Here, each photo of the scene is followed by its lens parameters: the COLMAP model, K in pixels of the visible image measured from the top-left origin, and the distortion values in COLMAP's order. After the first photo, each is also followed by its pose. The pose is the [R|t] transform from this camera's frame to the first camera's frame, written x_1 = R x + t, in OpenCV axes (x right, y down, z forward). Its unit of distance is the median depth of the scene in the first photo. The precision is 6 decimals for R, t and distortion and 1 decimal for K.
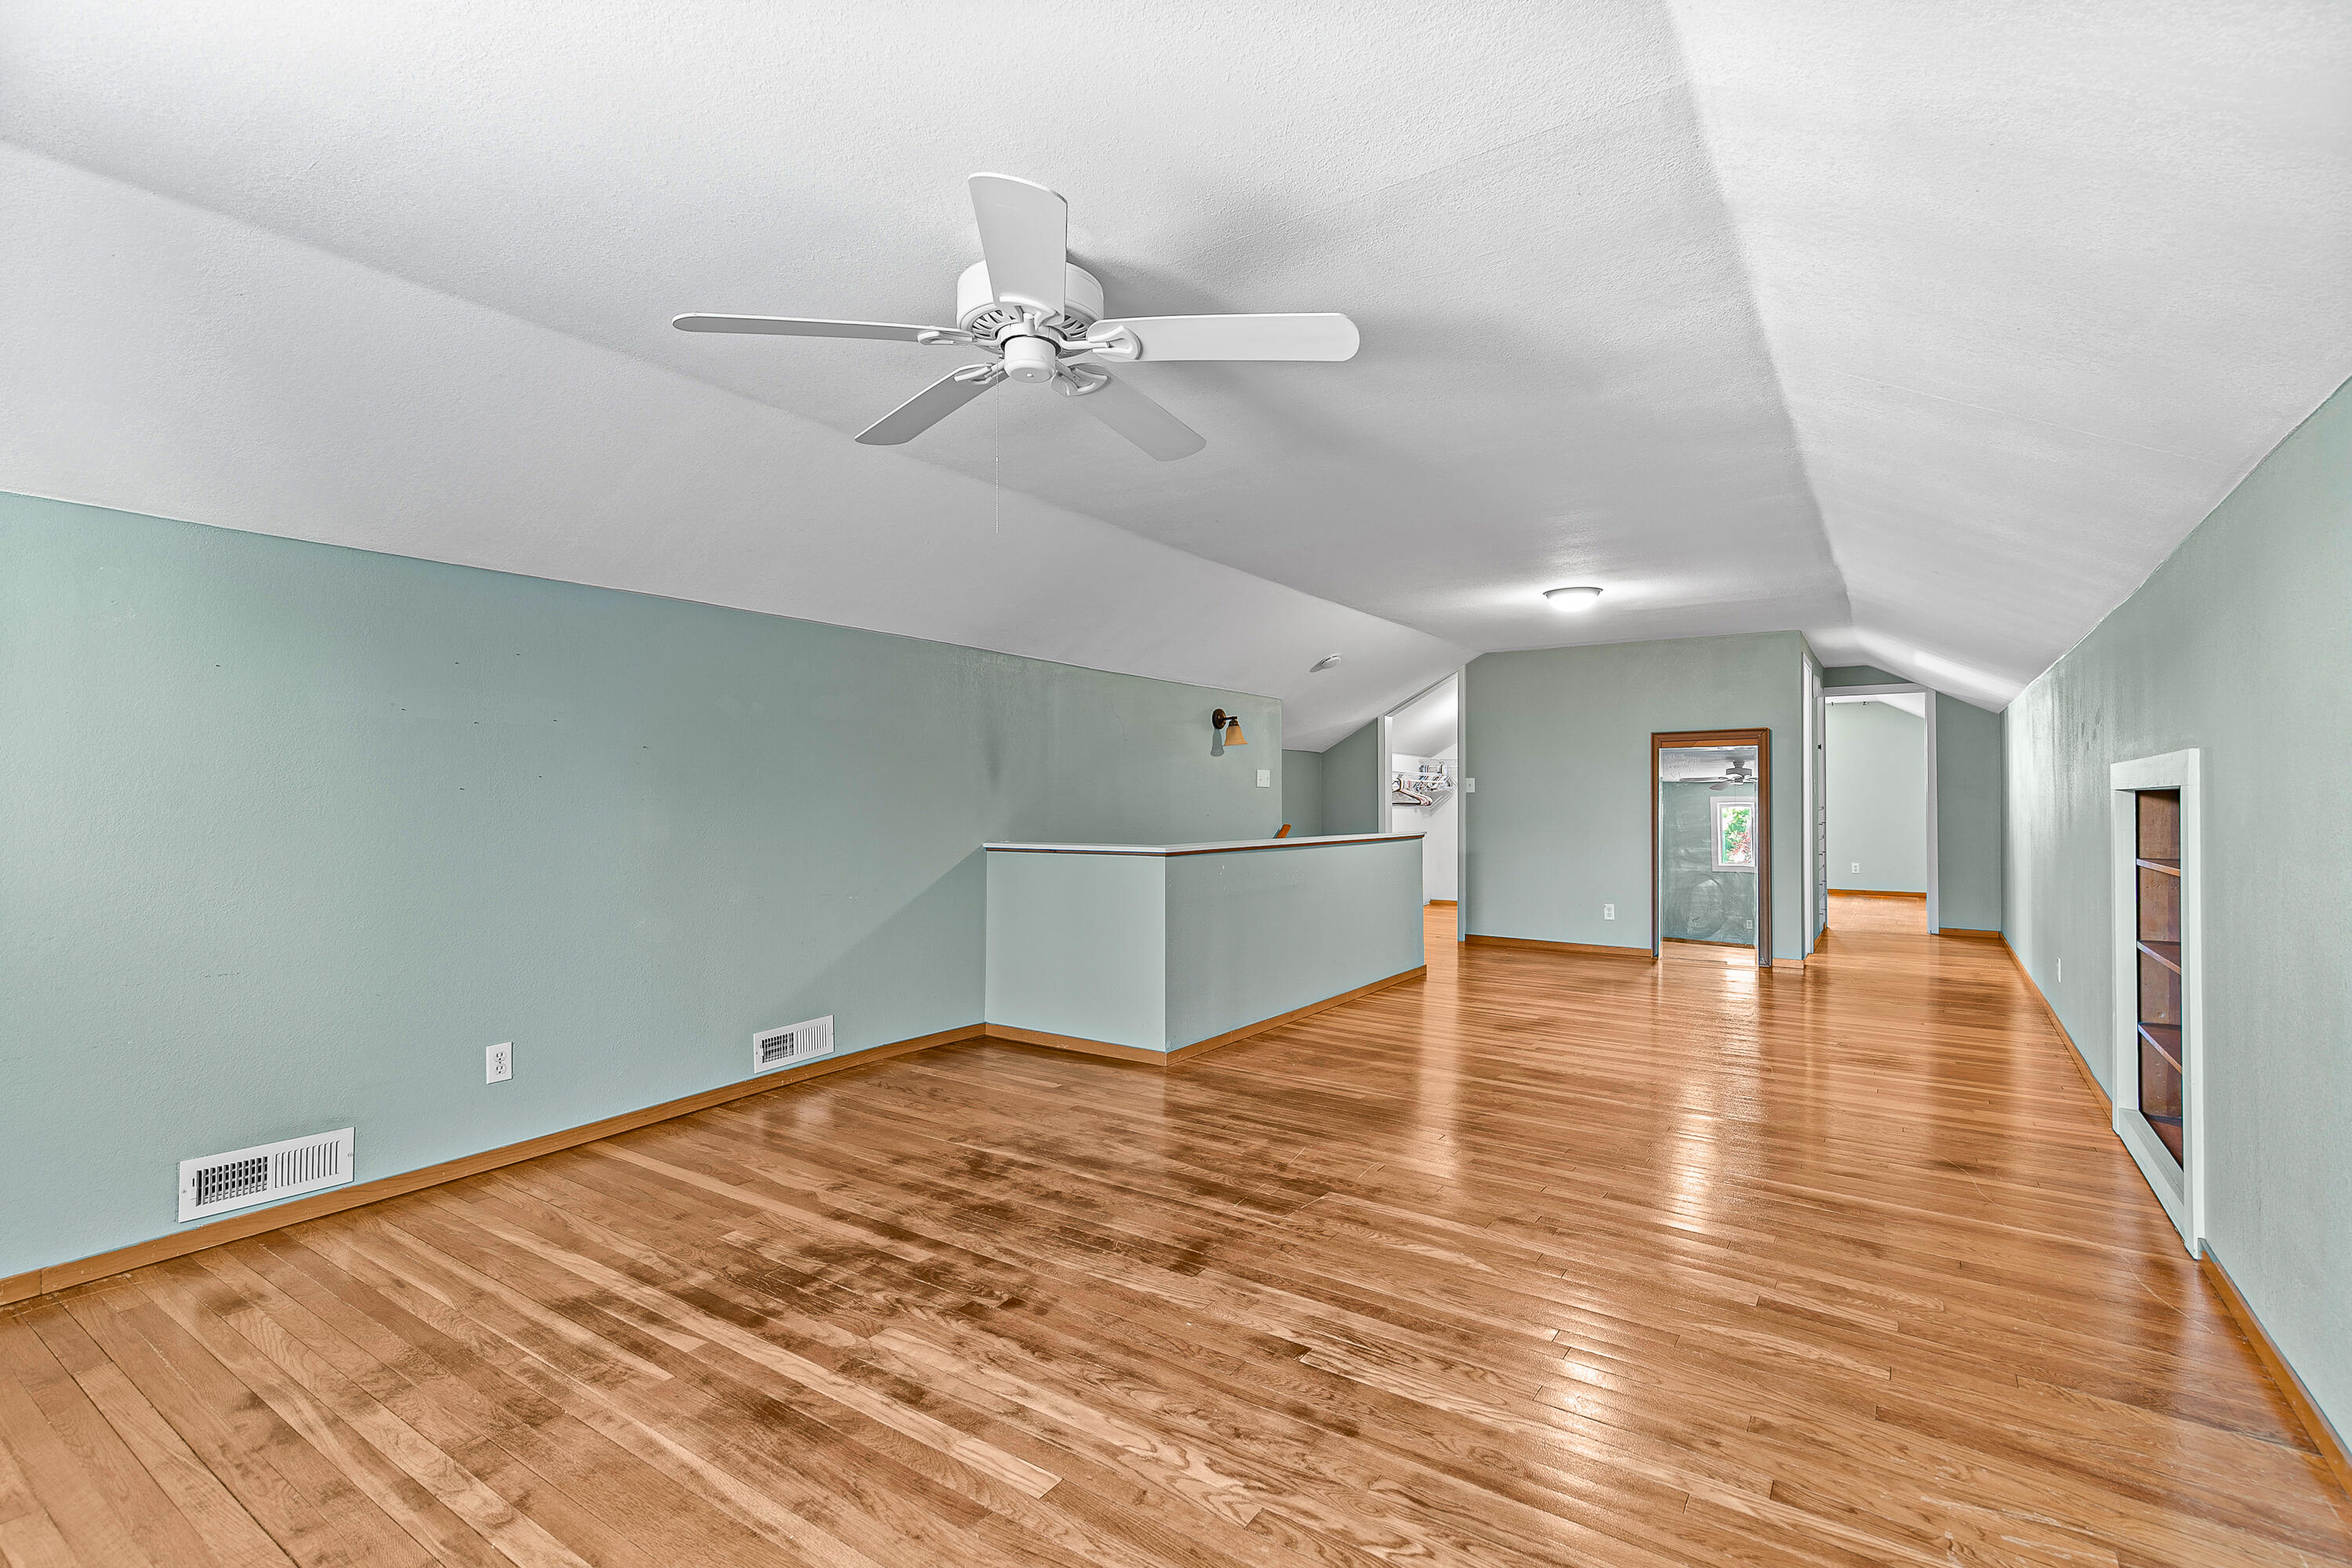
lens RADIAL K [[1077.8, 0, 1174.3], [0, 1077.8, 785.8], [0, 0, 1]] dist [0.000336, 0.000087]
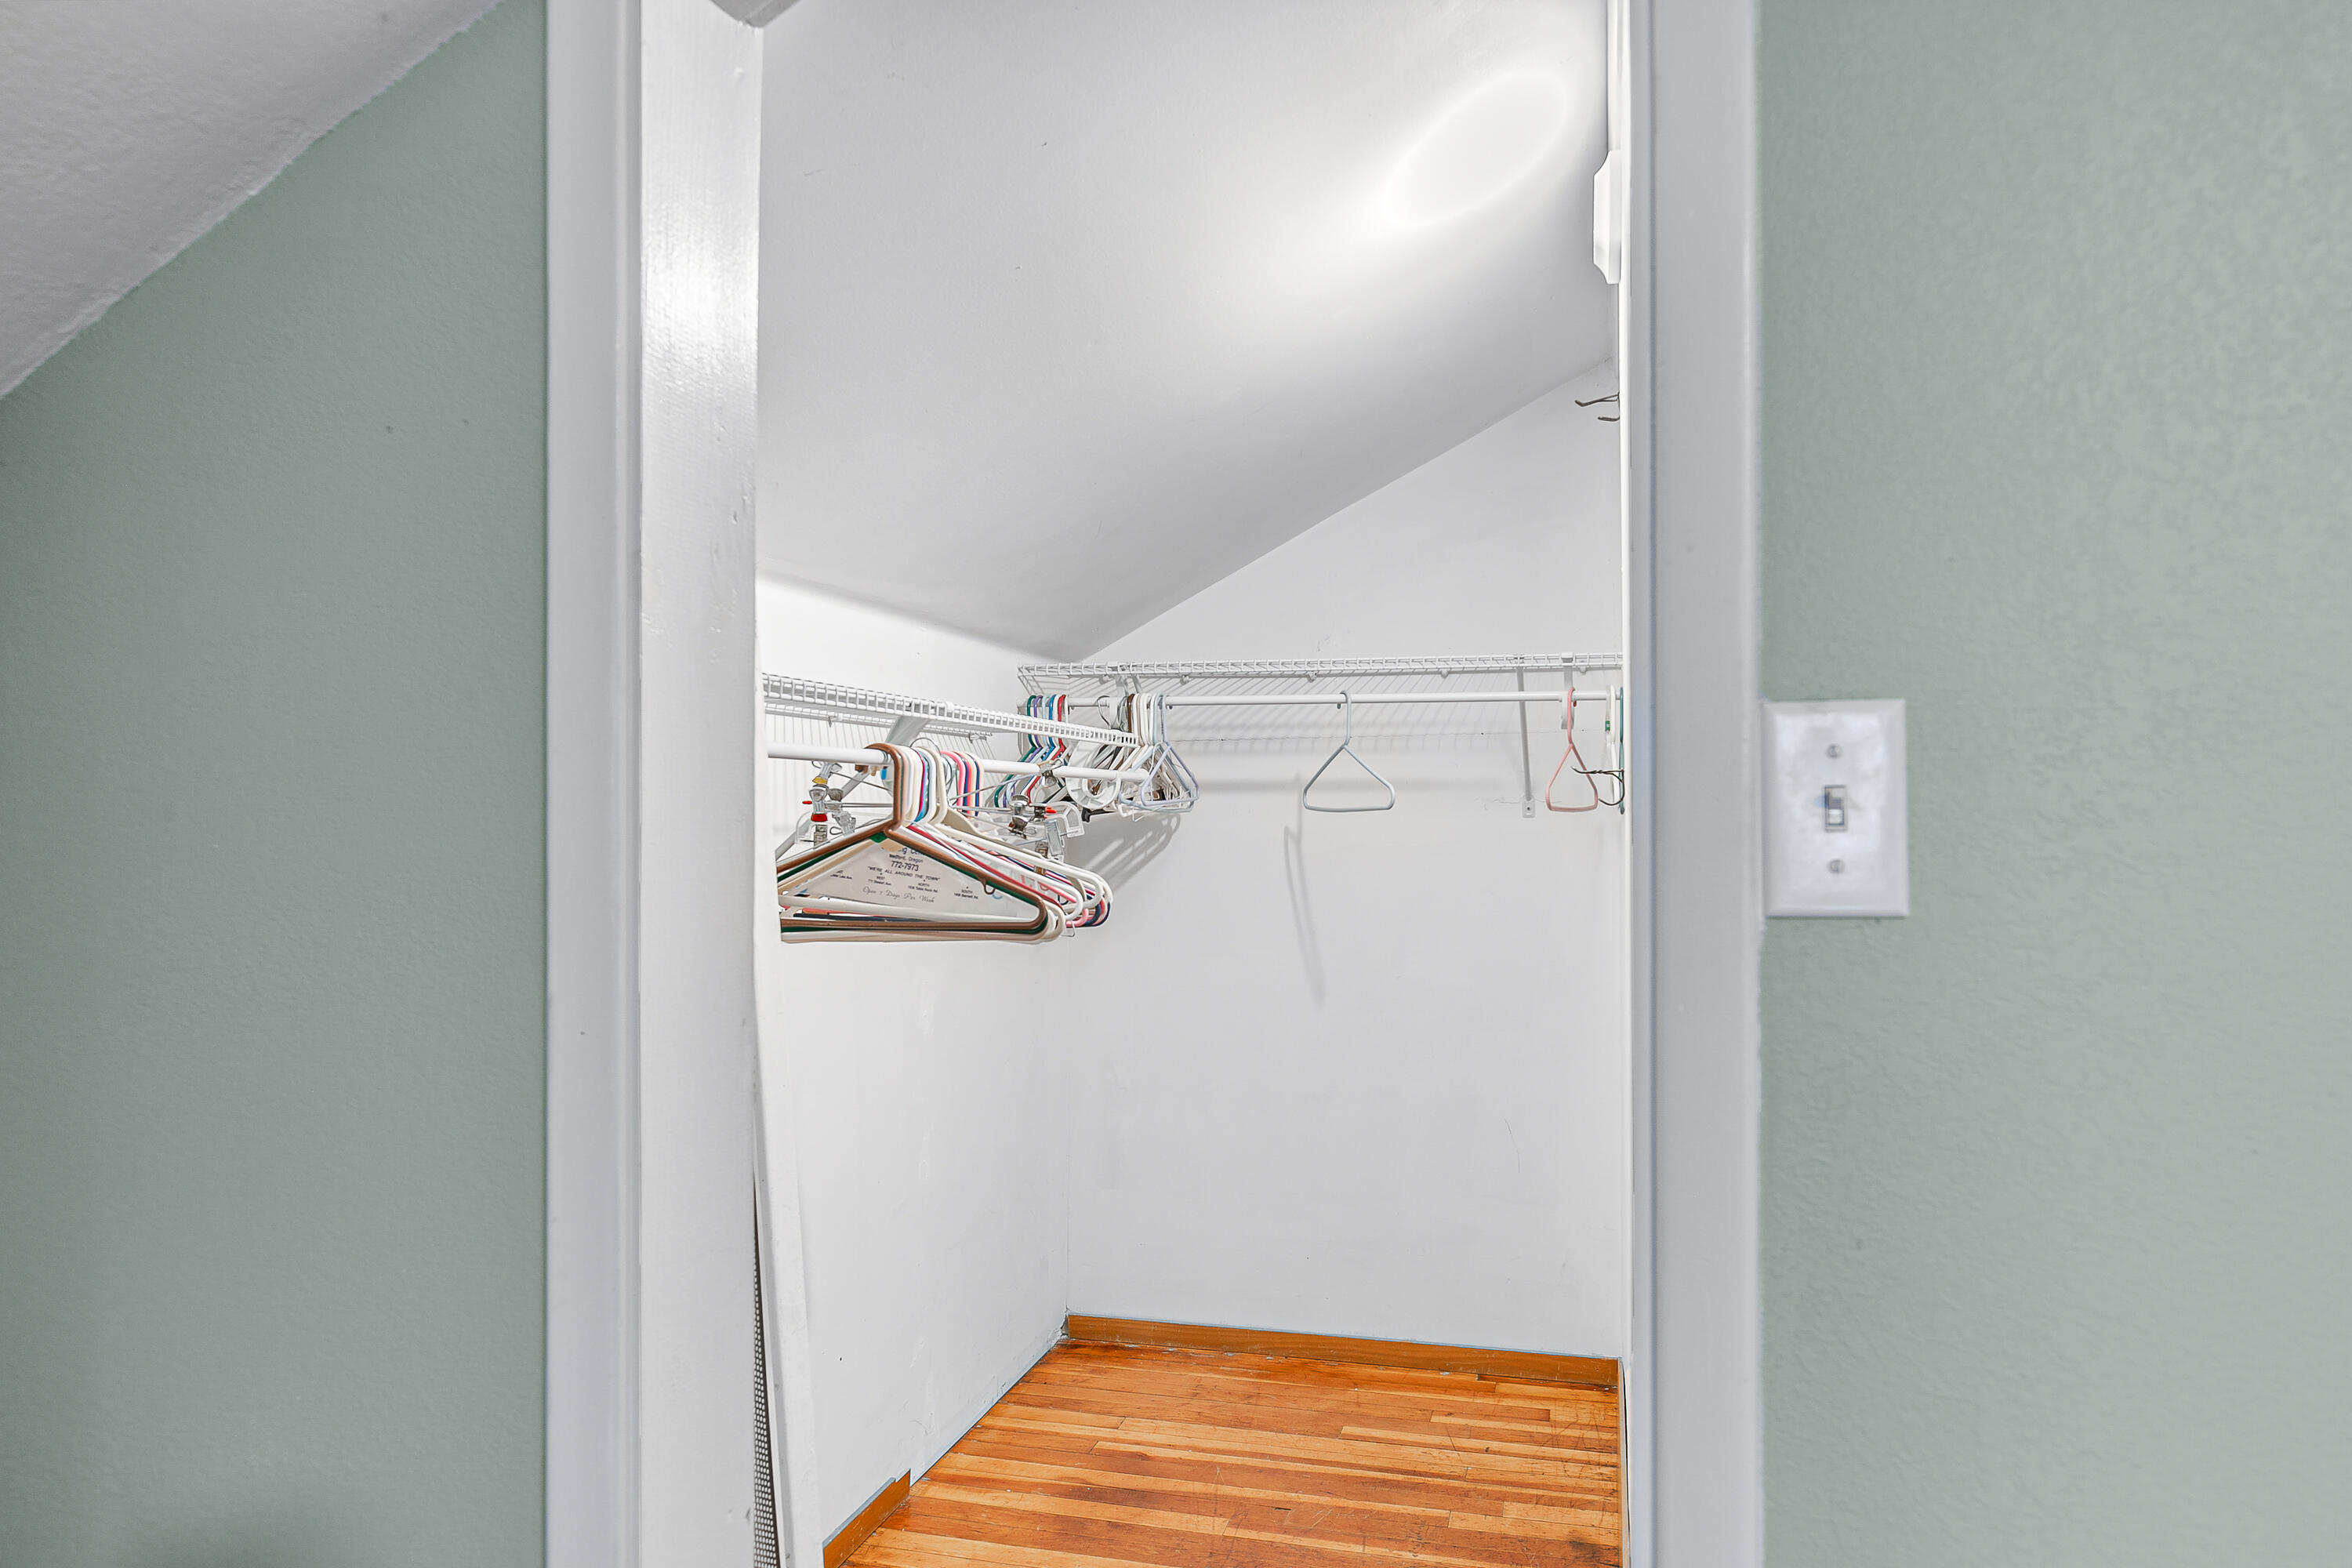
lens RADIAL K [[1604.8, 0, 1177.6], [0, 1604.8, 788.2], [0, 0, 1]] dist [0.000117, 0.000001]
pose [[0.945891, -0.000761, 0.324482, 0.175494], [0.000627, 1.000000, 0.000518, -0.001247], [-0.324482, -0.000287, 0.945892, 0.787487]]
